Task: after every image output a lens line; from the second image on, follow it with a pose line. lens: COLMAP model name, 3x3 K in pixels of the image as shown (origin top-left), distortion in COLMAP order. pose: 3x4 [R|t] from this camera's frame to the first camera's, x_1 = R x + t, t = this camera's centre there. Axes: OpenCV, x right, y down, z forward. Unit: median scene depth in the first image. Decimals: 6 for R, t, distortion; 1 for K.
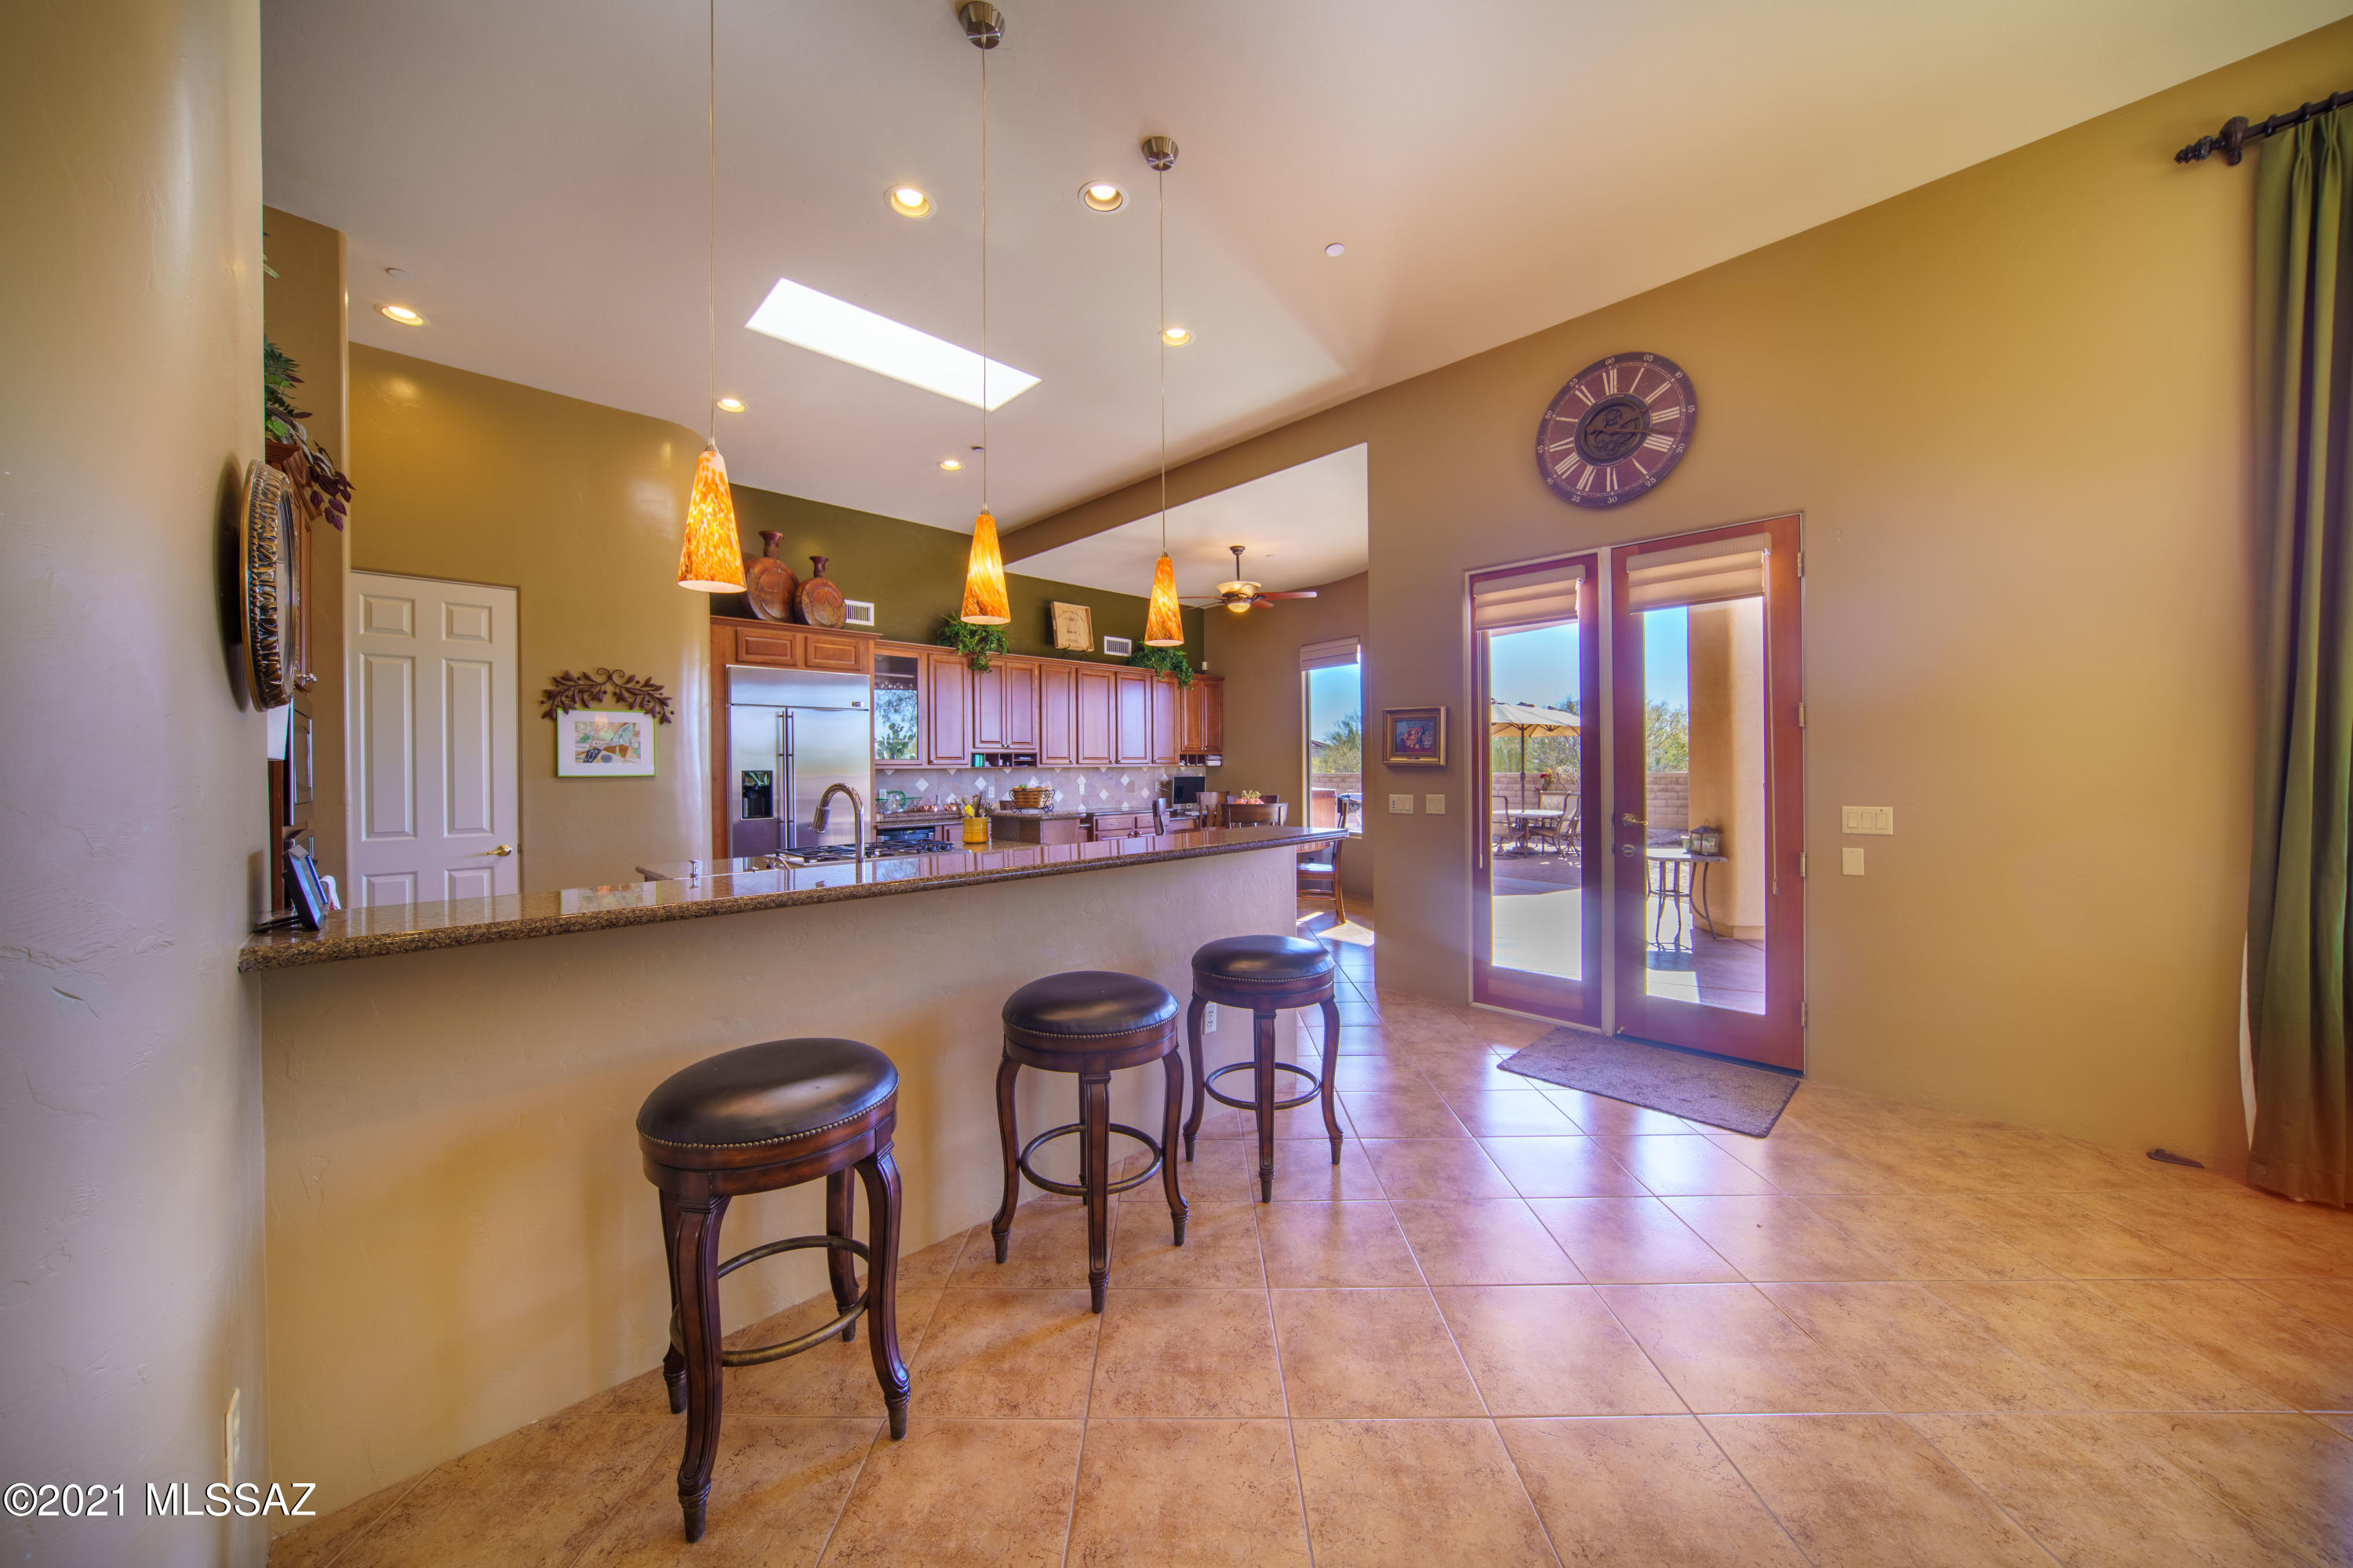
lens RADIAL K [[796.2, 0, 1169.6], [0, 796.2, 775.3], [0, 0, 1]] dist [-0.013149, 0.001325]
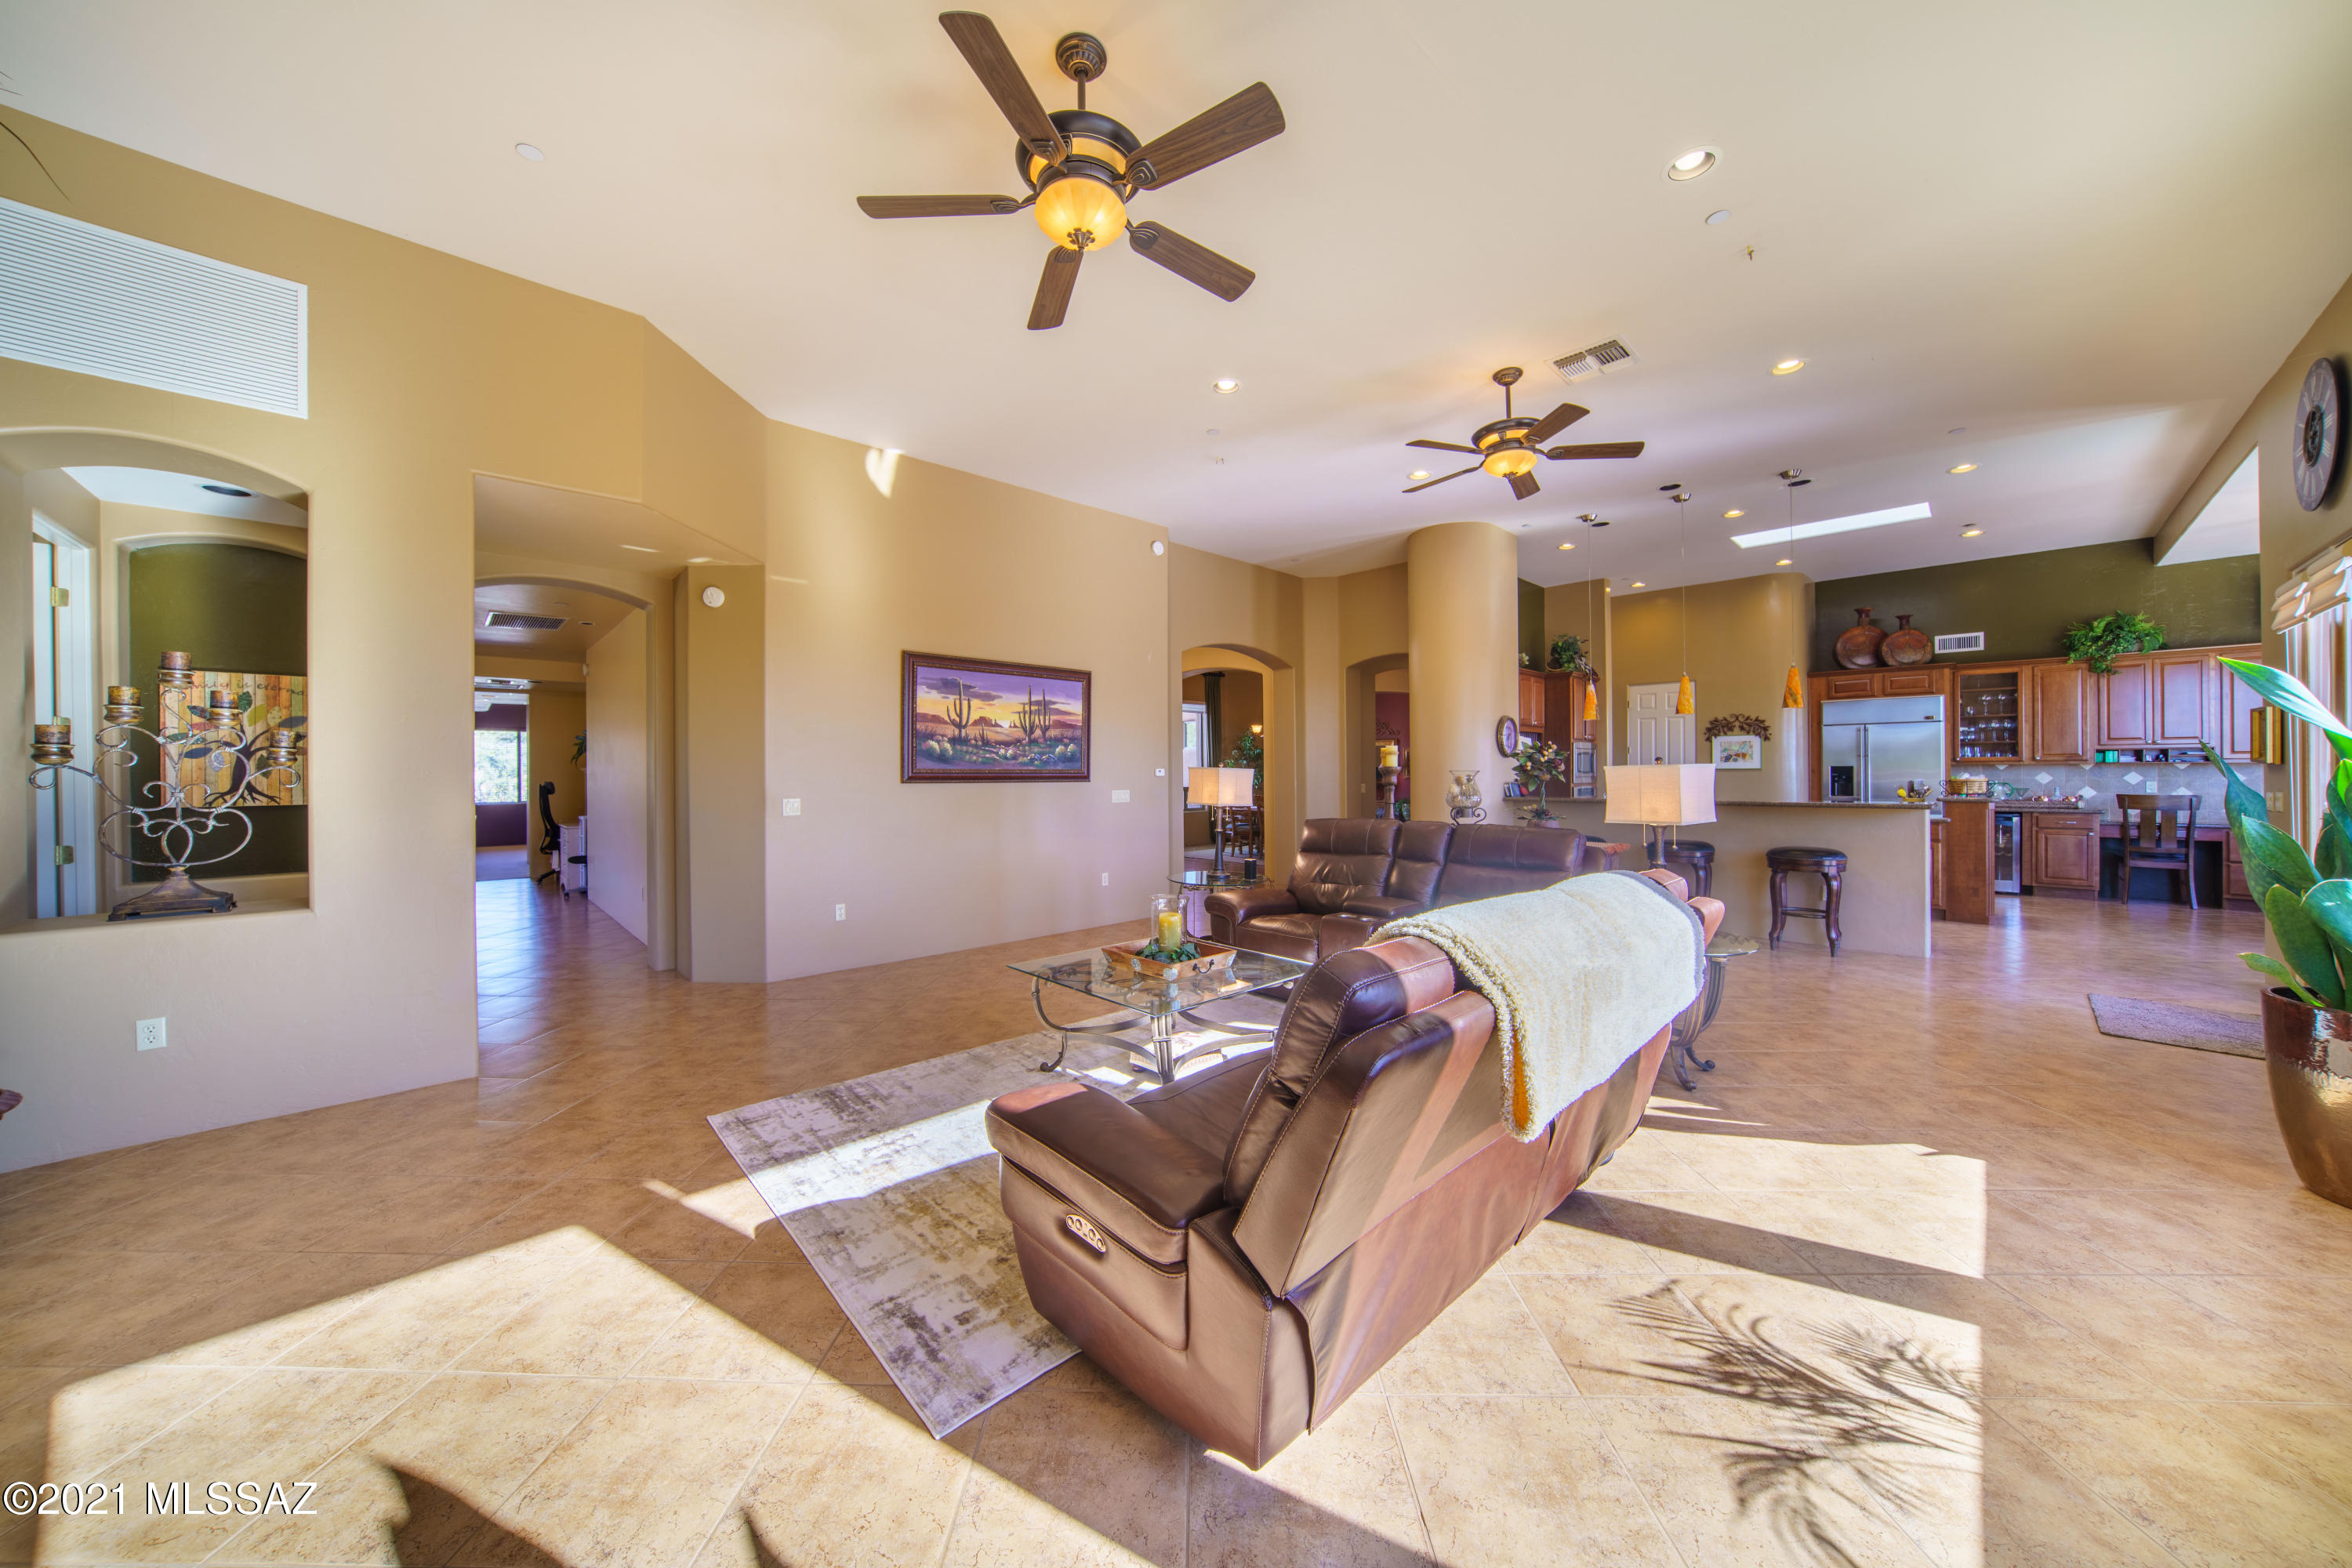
lens RADIAL K [[795.8, 0, 1160.0], [0, 795.8, 768.2], [0, 0, 1]] dist [-0.013149, 0.001325]
pose [[-0.004794, 0.007619, -0.999959, 1.234497], [-0.003914, 0.999963, 0.007638, -0.009292], [0.999981, 0.003951, -0.004764, -0.412615]]
